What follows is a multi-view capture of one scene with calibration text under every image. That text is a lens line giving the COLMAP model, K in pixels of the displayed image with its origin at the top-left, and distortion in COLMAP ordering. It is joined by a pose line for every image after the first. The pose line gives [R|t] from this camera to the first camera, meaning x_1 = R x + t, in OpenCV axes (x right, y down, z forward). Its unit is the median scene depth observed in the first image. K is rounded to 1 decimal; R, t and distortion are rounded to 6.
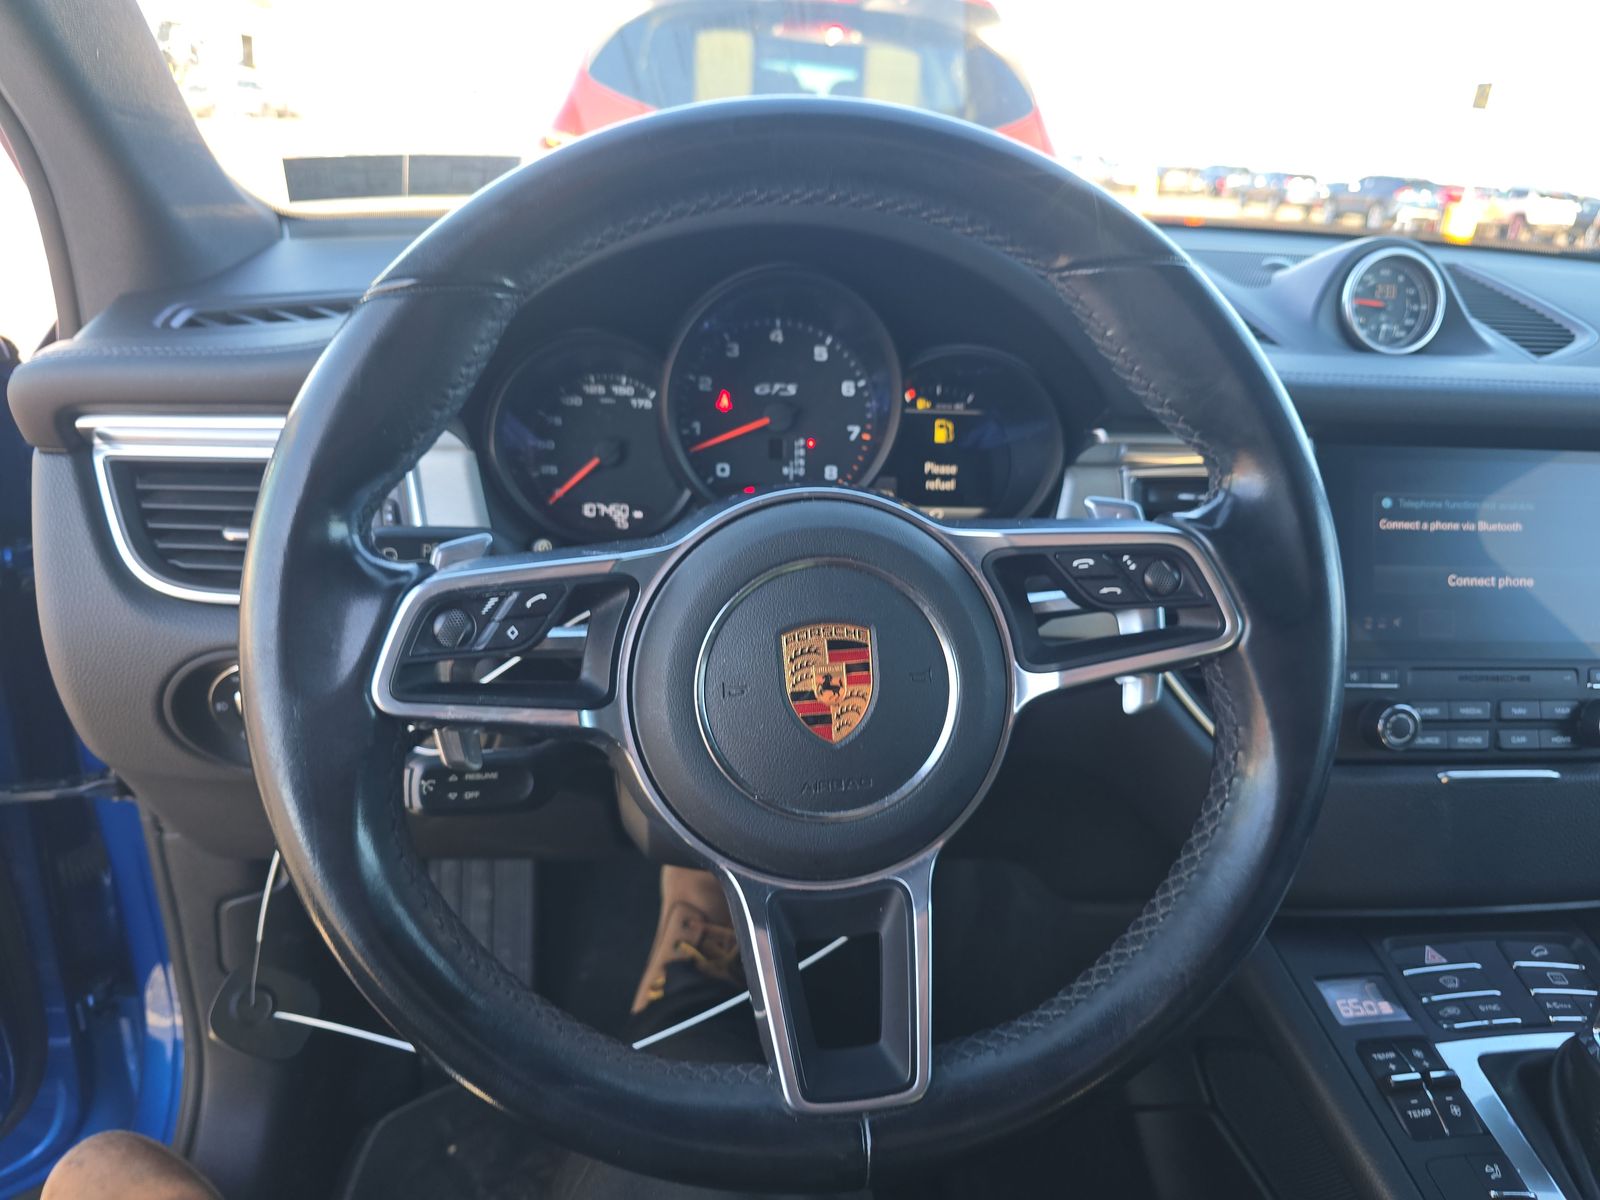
lens RADIAL K [[1085.3, 0, 866.5], [0, 1085.3, 603.7], [0, 0, 1]] dist [0.006987, 0.000873]
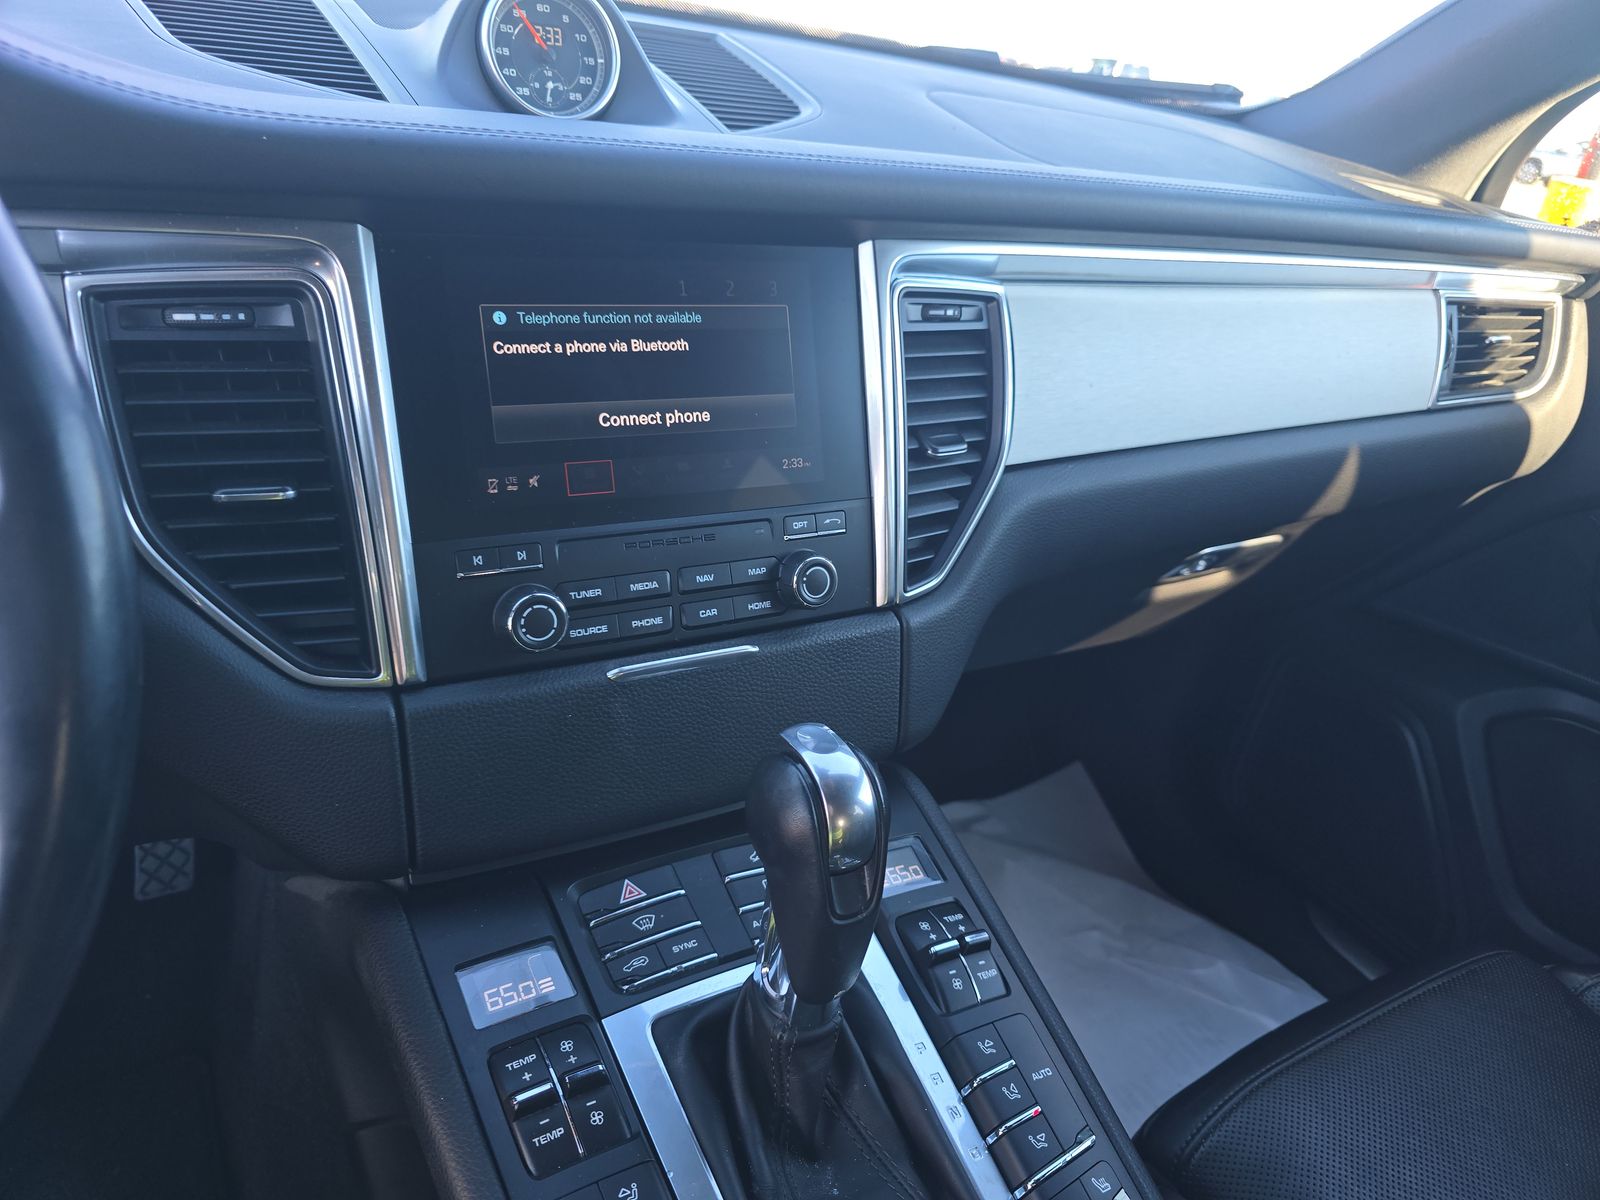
lens RADIAL K [[1076.3, 0, 814.8], [0, 1076.3, 595.9], [0, 0, 1]] dist [0.065328, -0.060472]
pose [[0.923782, -0.126884, 0.361284, 0.386064], [0.081861, 0.987131, 0.137371, 0.008569], [-0.374065, -0.097326, 0.922281, 0.231733]]
